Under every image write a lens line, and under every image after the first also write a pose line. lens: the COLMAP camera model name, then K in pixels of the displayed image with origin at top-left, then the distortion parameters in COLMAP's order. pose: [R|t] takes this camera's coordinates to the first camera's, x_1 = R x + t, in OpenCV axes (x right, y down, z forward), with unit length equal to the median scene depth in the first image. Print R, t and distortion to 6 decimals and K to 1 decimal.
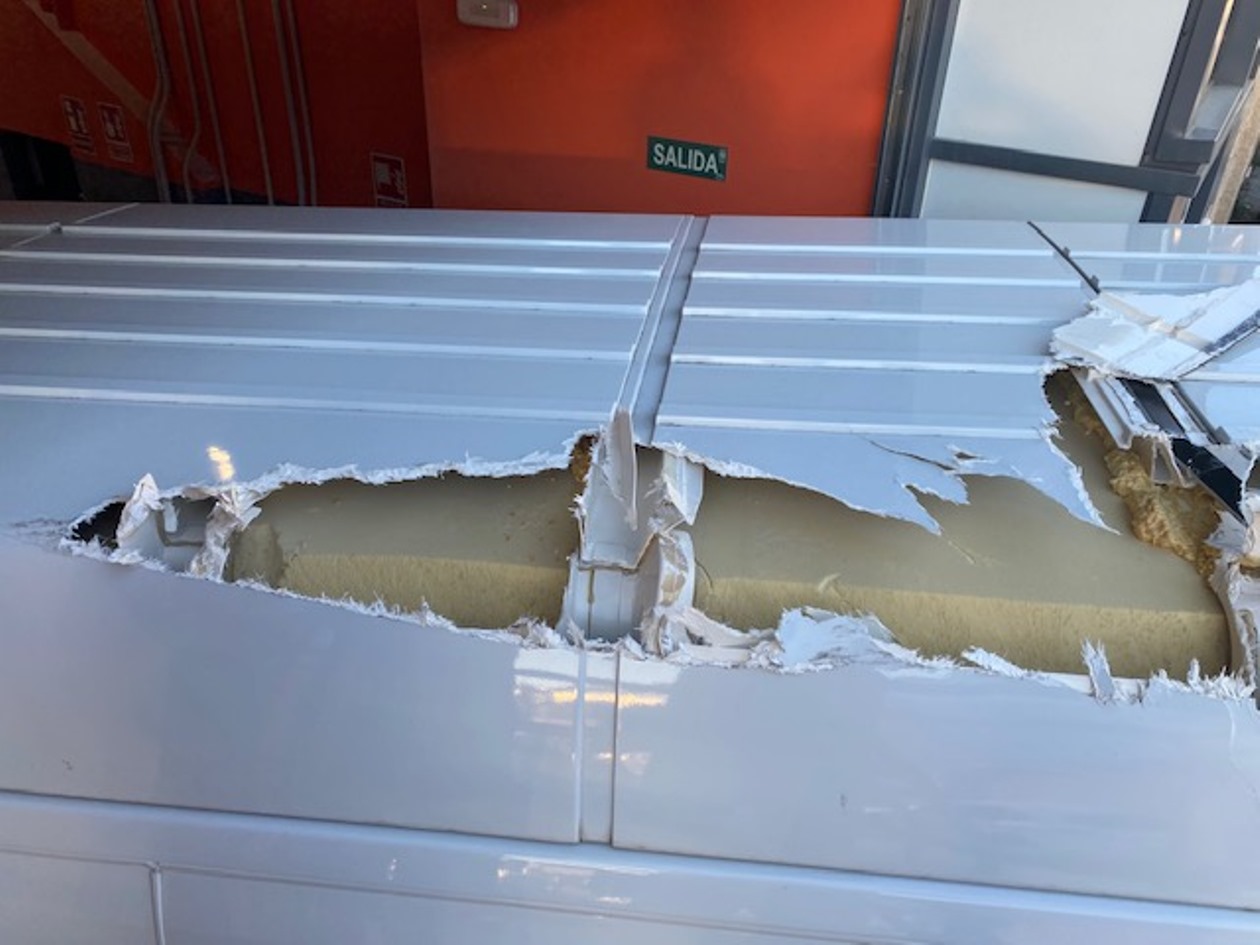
lens RADIAL K [[963.5, 0, 635.1], [0, 963.5, 474.1], [0, 0, 1]] dist [0.033310, -0.041662]
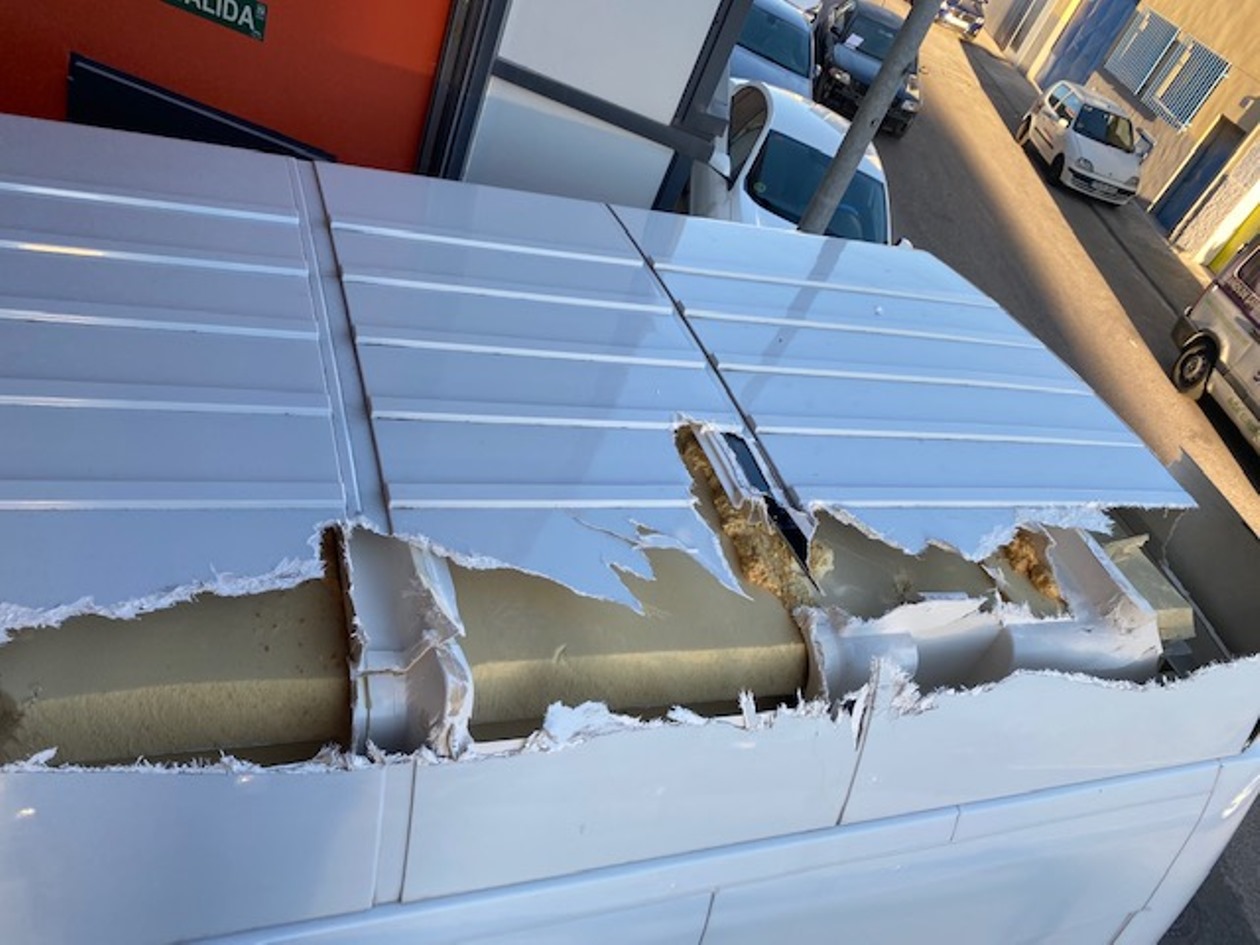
lens RADIAL K [[963.5, 0, 619.8], [0, 963.5, 476.7], [0, 0, 1]] dist [0.033310, -0.041662]
pose [[0.851956, -0.067441, 0.519252, -0.359638], [-0.059481, 0.972786, 0.223939, -0.391775], [-0.520224, -0.221671, 0.824760, -0.014175]]
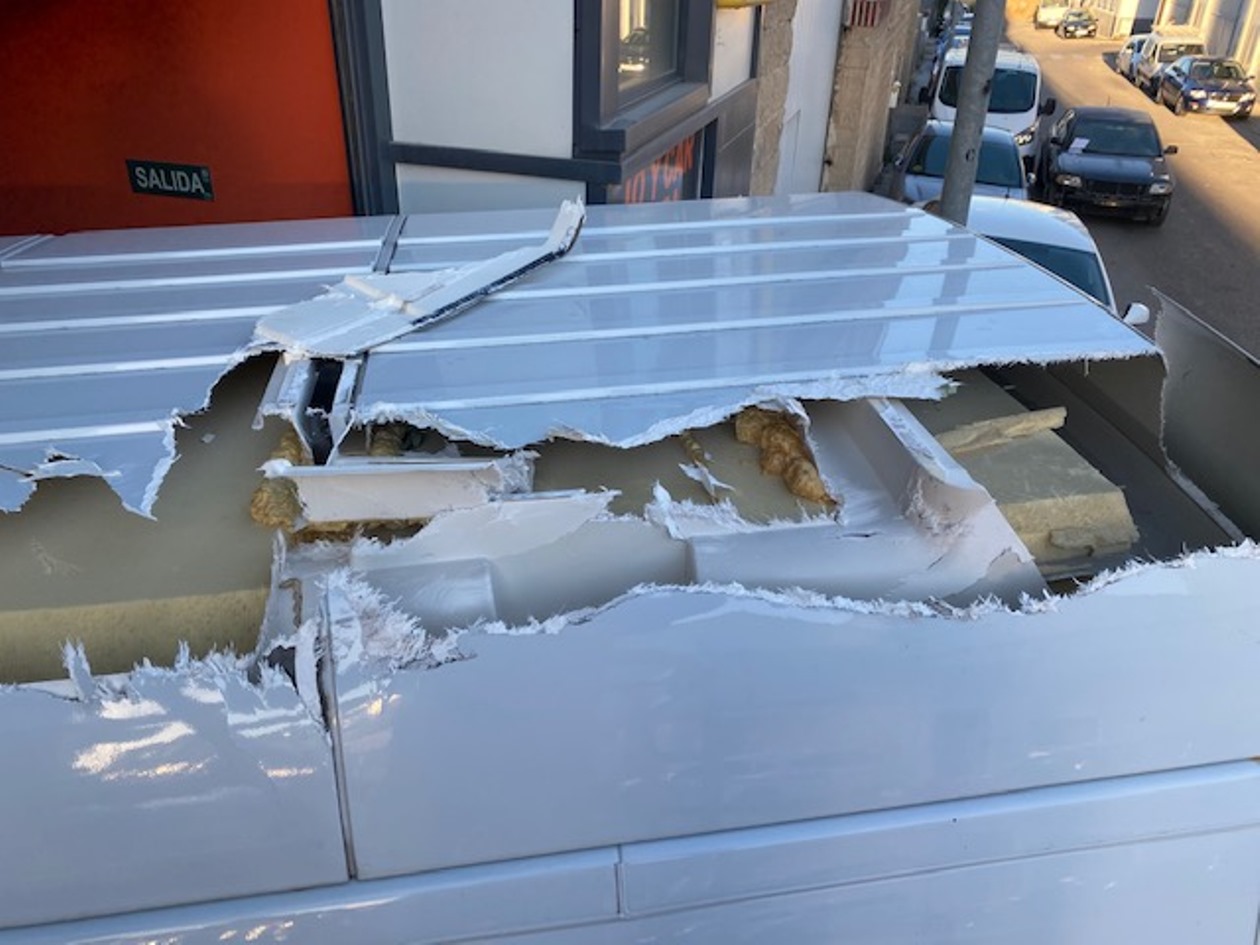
lens RADIAL K [[963.5, 0, 640.3], [0, 963.5, 471.8], [0, 0, 1]] dist [0.033310, -0.041662]
pose [[0.961031, -0.136452, 0.240416, 0.689453], [0.142947, 0.989683, -0.009701, 0.086485], [-0.236611, 0.043690, 0.970622, -0.026751]]
